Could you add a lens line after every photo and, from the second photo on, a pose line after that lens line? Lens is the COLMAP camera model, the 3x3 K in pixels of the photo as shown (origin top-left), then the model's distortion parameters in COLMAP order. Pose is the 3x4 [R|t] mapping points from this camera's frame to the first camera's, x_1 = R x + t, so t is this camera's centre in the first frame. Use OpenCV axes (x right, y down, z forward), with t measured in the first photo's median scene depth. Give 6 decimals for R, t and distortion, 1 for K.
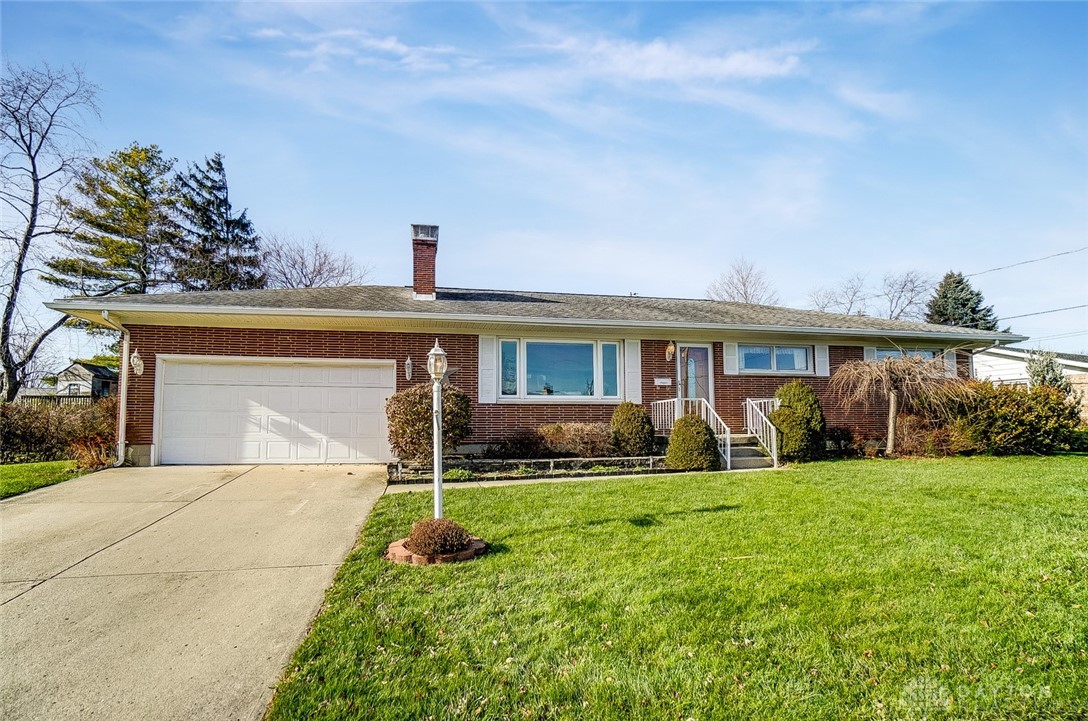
lens RADIAL K [[503.1, 0, 541.9], [0, 503.1, 392.8], [0, 0, 1]] dist [-0.003020, 0.000063]
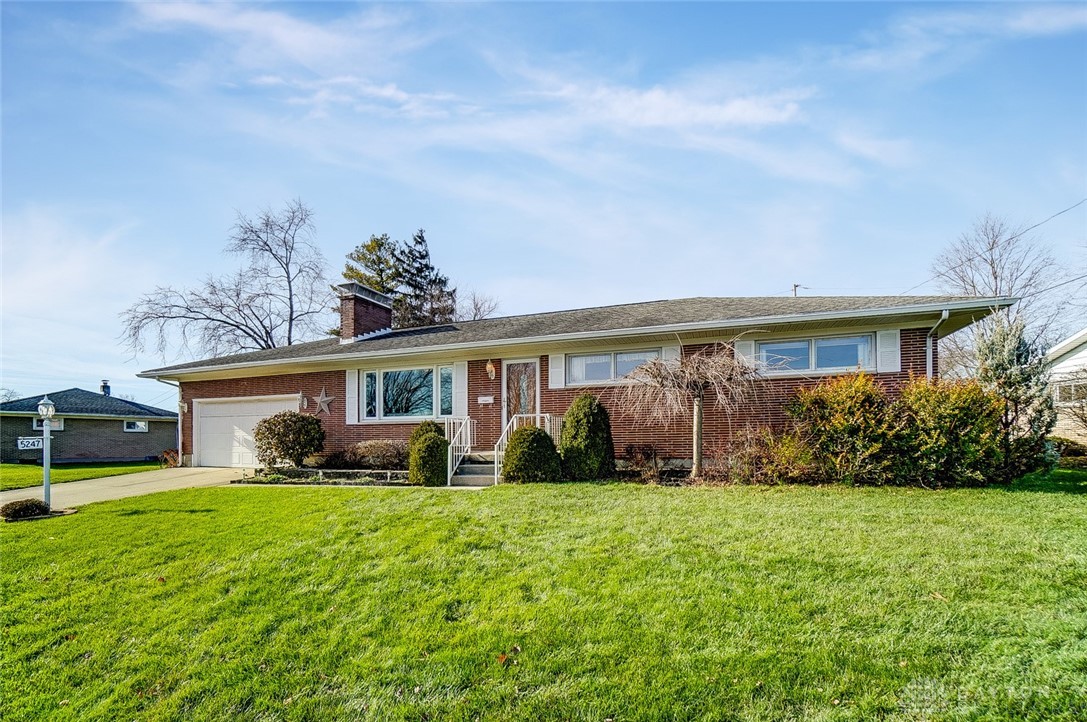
lens RADIAL K [[485.6, 0, 542.5], [0, 485.6, 437.0], [0, 0, 1]] dist [-0.011304, -0.000108]
pose [[0.856259, -0.005694, -0.516515, 0.856406], [0.038832, 0.997819, 0.053375, 0.005551], [0.515084, -0.065760, 0.854613, 0.200943]]
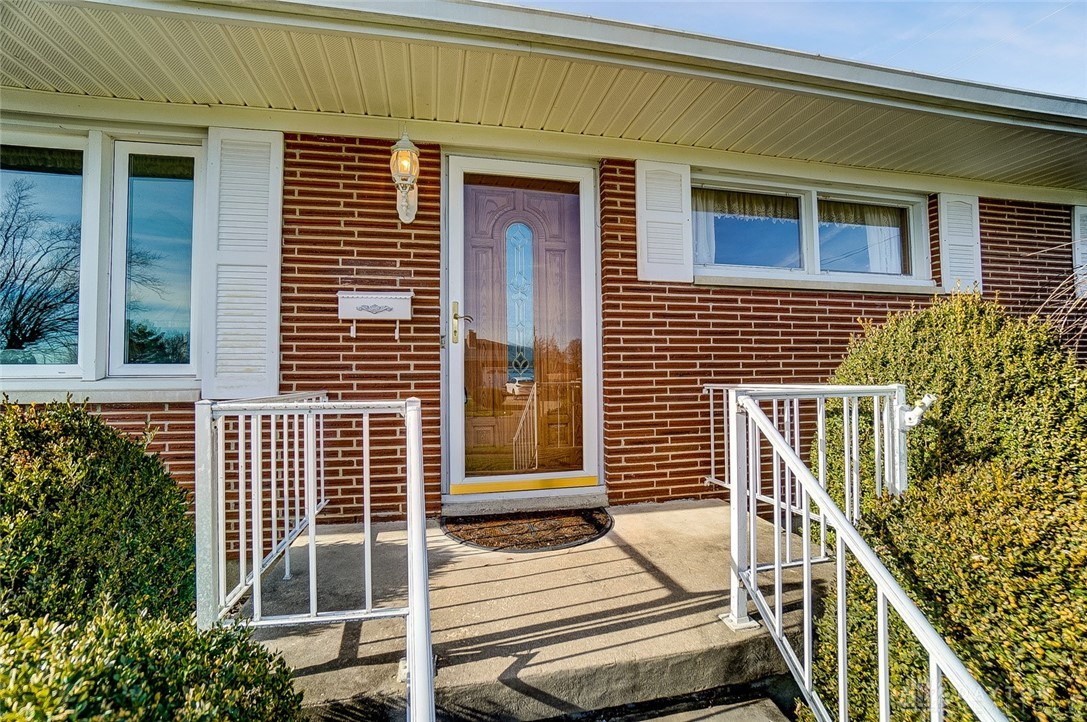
lens RADIAL K [[470.1, 0, 530.0], [0, 470.1, 363.2], [0, 0, 1]] dist [-0.036333, 0.000036]
pose [[0.999953, -0.002369, 0.009422, 0.311991], [0.001977, 0.999144, 0.041327, -0.003203], [-0.009512, -0.041307, 0.999101, 0.775264]]
